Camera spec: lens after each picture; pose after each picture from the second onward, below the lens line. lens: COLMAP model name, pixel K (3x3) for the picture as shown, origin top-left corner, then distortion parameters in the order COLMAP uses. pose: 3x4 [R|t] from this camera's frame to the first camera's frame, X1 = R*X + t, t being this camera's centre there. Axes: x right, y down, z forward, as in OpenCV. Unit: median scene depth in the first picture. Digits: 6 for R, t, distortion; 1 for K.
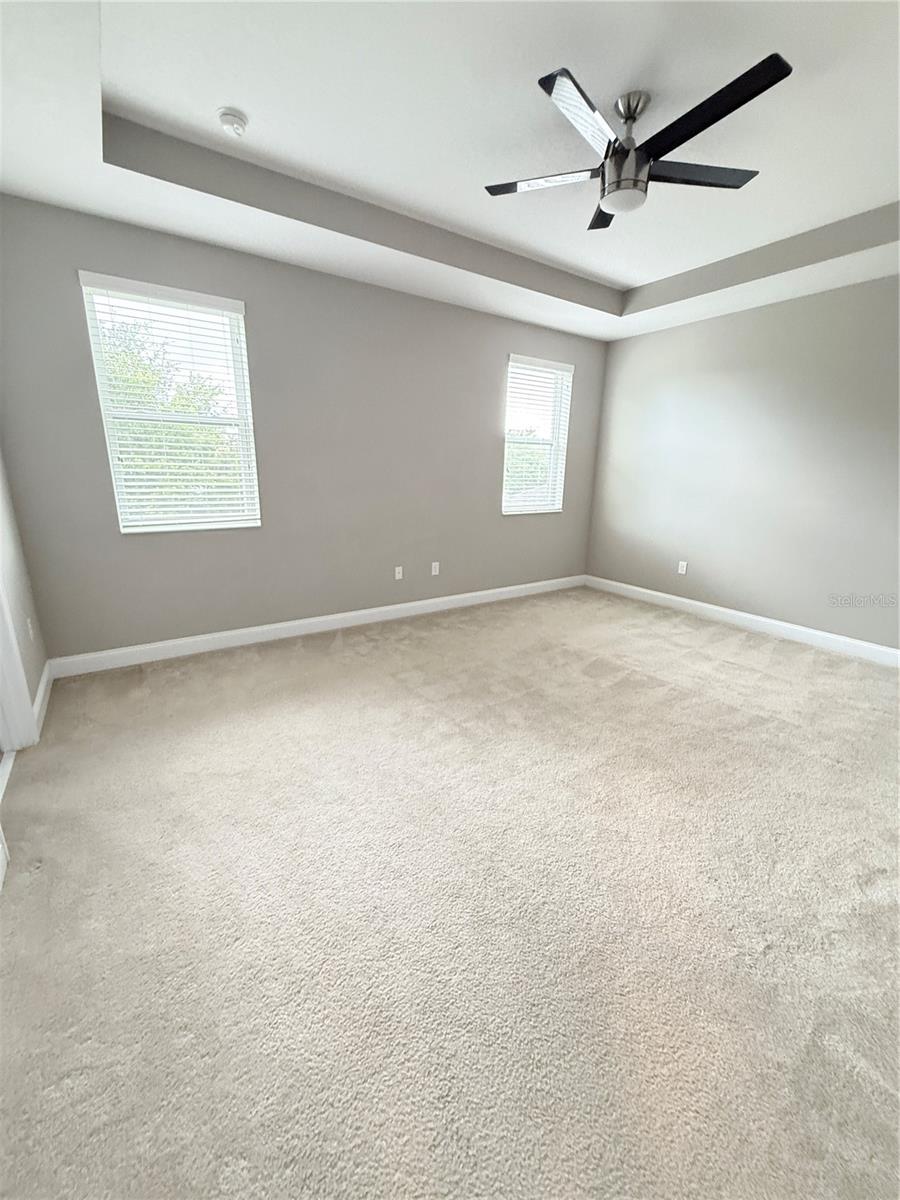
lens RADIAL K [[478.1, 0, 450.3], [0, 478.1, 599.5], [0, 0, 1]] dist [-0.002611, 0.000165]
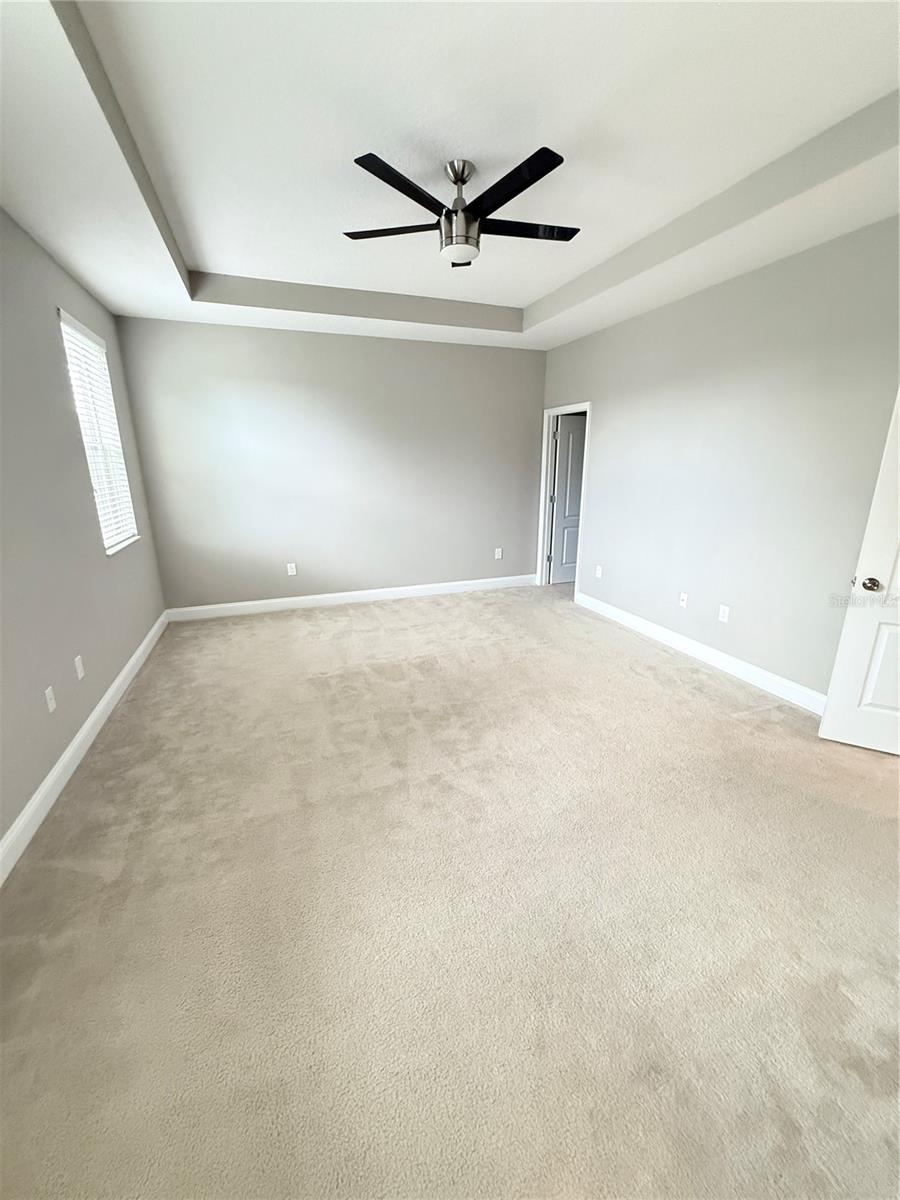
lens RADIAL K [[478.1, 0, 451.8], [0, 478.1, 598.2], [0, 0, 1]] dist [-0.002611, 0.000165]
pose [[0.243206, -0.286446, 0.926714, -0.537446], [0.268618, 0.937924, 0.219415, -0.184874], [-0.932038, 0.195569, 0.305054, 0.480587]]
